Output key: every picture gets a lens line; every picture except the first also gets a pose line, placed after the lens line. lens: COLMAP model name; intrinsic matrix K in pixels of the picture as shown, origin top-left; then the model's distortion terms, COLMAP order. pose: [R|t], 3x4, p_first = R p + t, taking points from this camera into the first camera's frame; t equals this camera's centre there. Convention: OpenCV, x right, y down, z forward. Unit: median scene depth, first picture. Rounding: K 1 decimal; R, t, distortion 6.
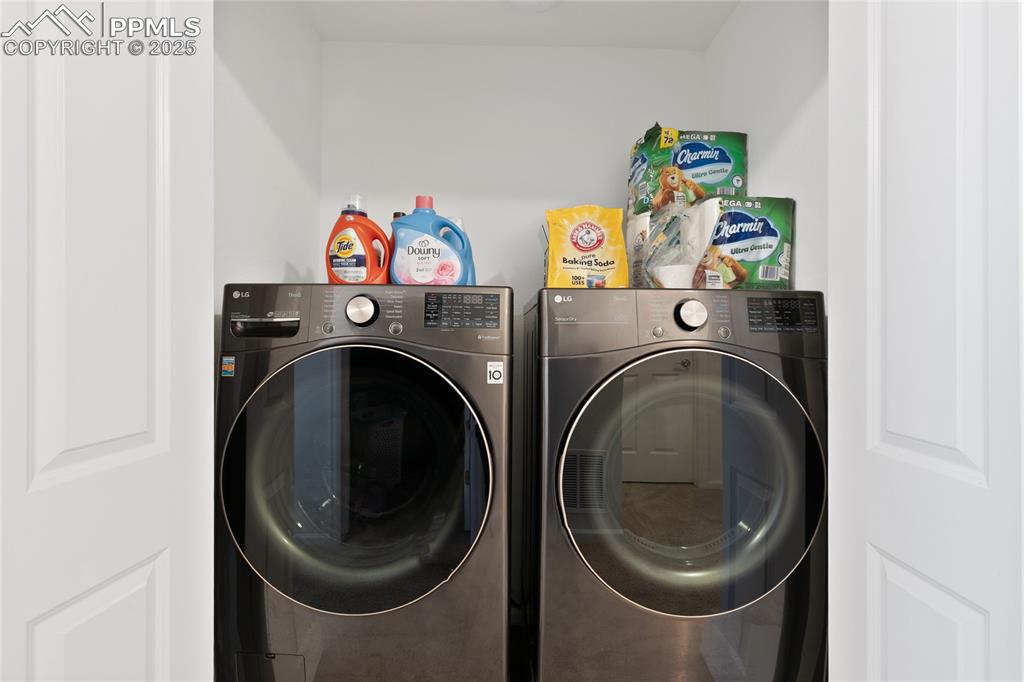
lens RADIAL K [[461.5, 0, 514.5], [0, 461.5, 338.0], [0, 0, 1]] dist [0.002654, -0.001490]
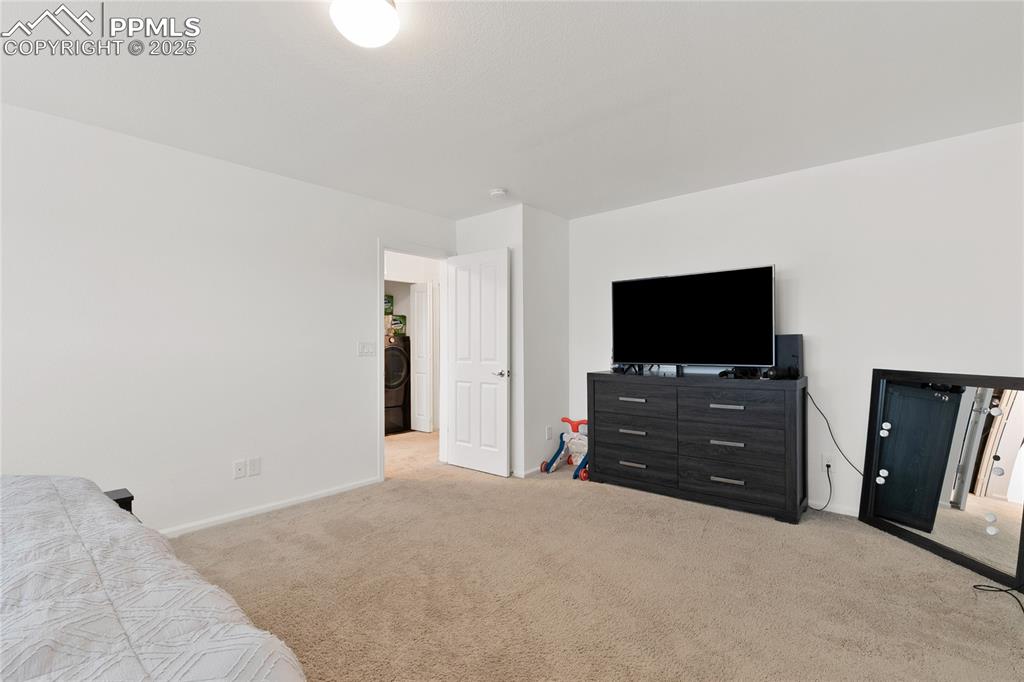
lens RADIAL K [[461.5, 0, 515.6], [0, 461.5, 339.4], [0, 0, 1]] dist [0.002654, -0.001490]
pose [[0.706186, -0.003185, 0.708020, -2.618383], [0.002607, 0.999995, 0.001898, -0.069036], [-0.708022, 0.000506, 0.706190, -4.222312]]
